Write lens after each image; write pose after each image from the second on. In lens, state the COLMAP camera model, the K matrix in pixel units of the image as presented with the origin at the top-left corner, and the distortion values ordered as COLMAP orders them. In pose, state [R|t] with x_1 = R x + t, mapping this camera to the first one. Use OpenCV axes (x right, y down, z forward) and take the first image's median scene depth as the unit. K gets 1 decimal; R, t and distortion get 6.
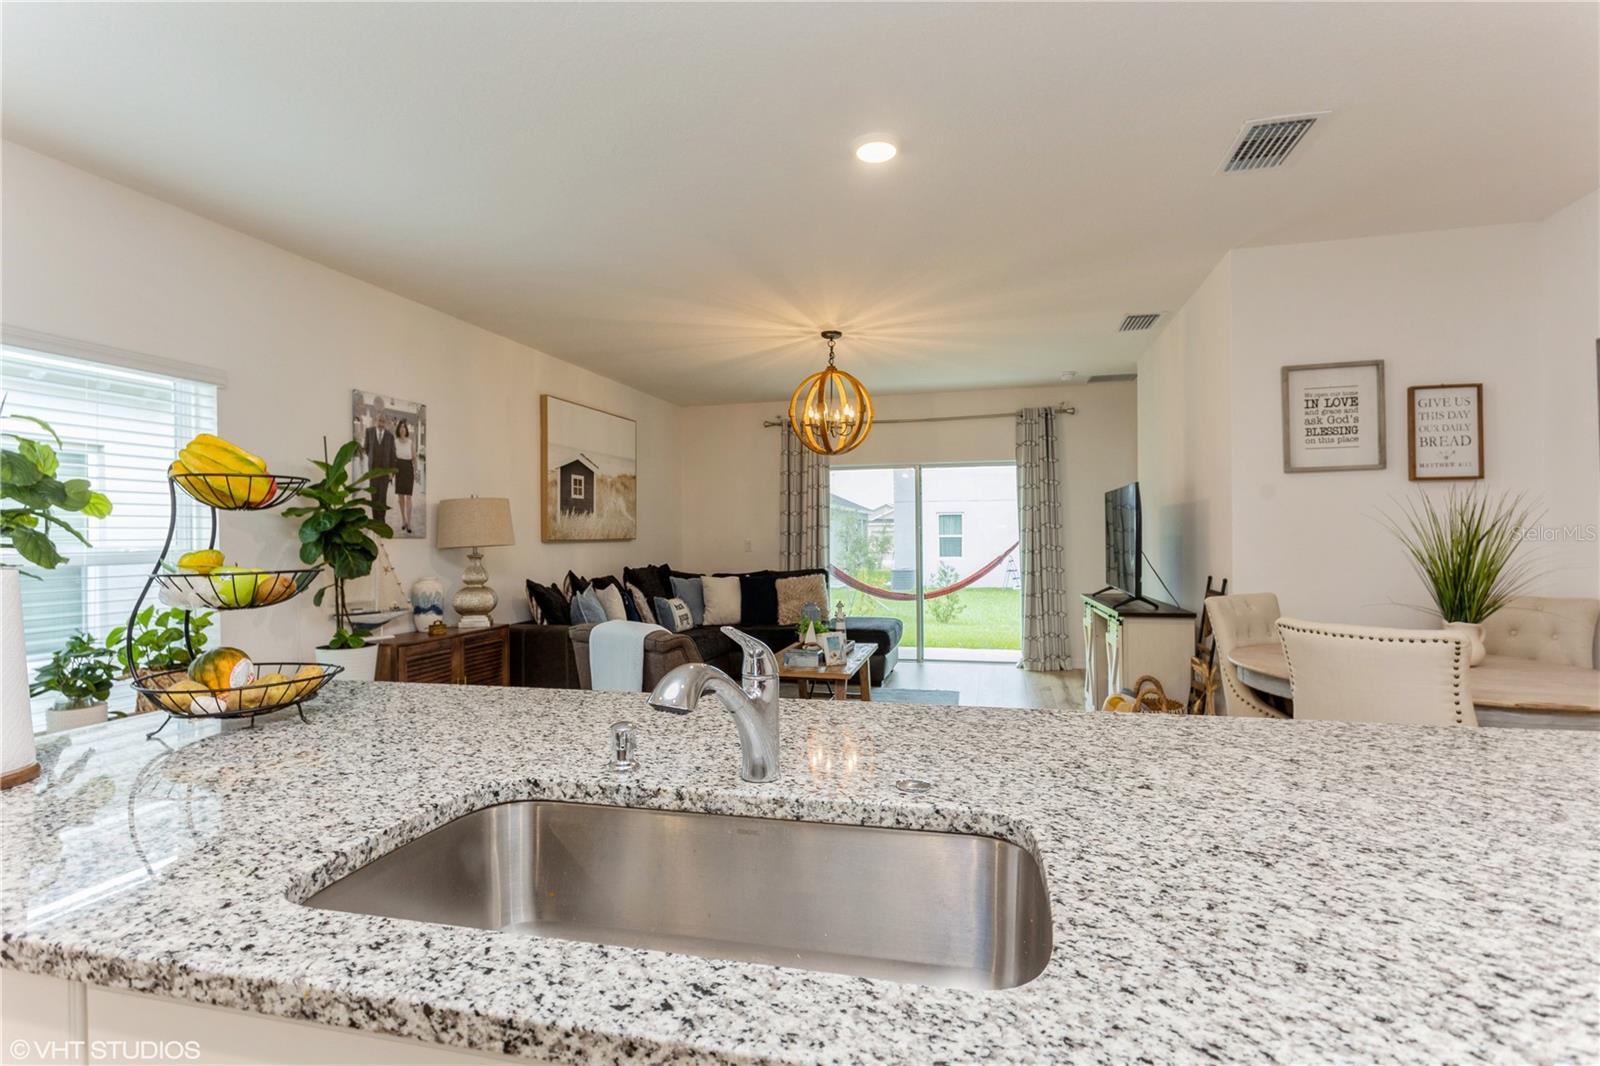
lens RADIAL K [[778.4, 0, 807.2], [0, 778.4, 527.2], [0, 0, 1]] dist [-0.001213, 0.000250]
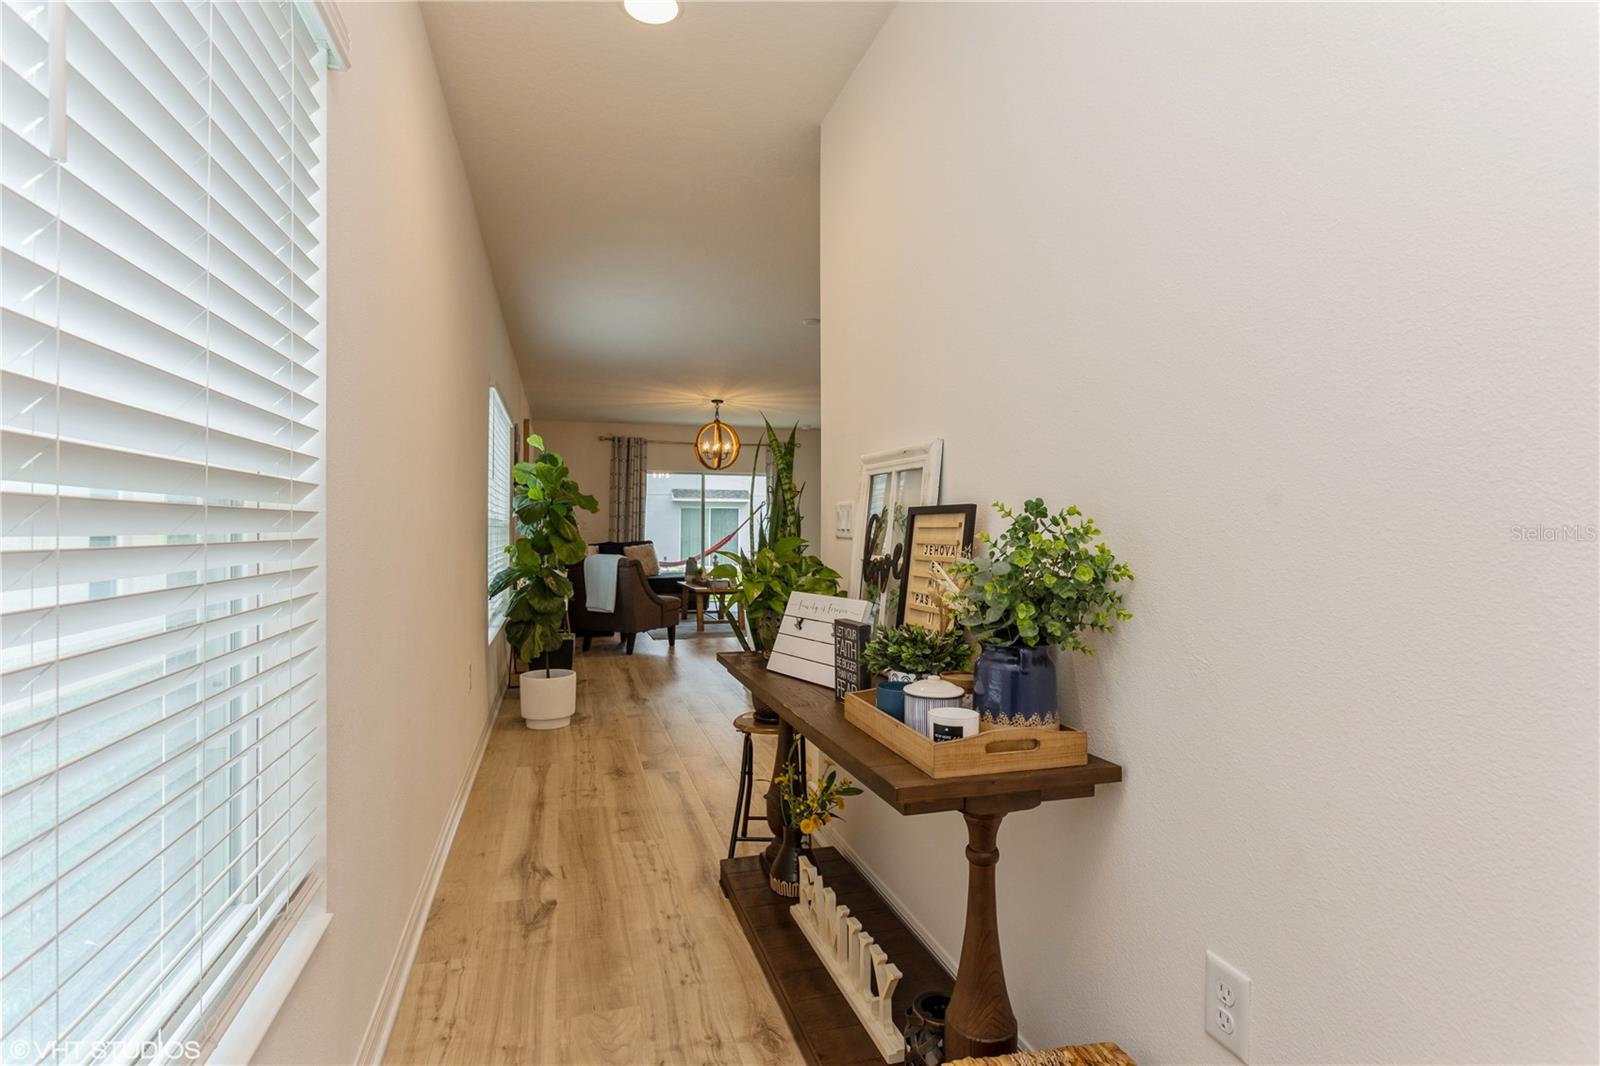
lens RADIAL K [[766.8, 0, 797.8], [0, 766.8, 527.8], [0, 0, 1]] dist [-0.003202, 0.000381]
pose [[0.861311, 0.009355, 0.507993, -0.612678], [-0.014268, 0.999882, 0.005778, 0.020900], [-0.507879, -0.012225, 0.861342, -0.505104]]
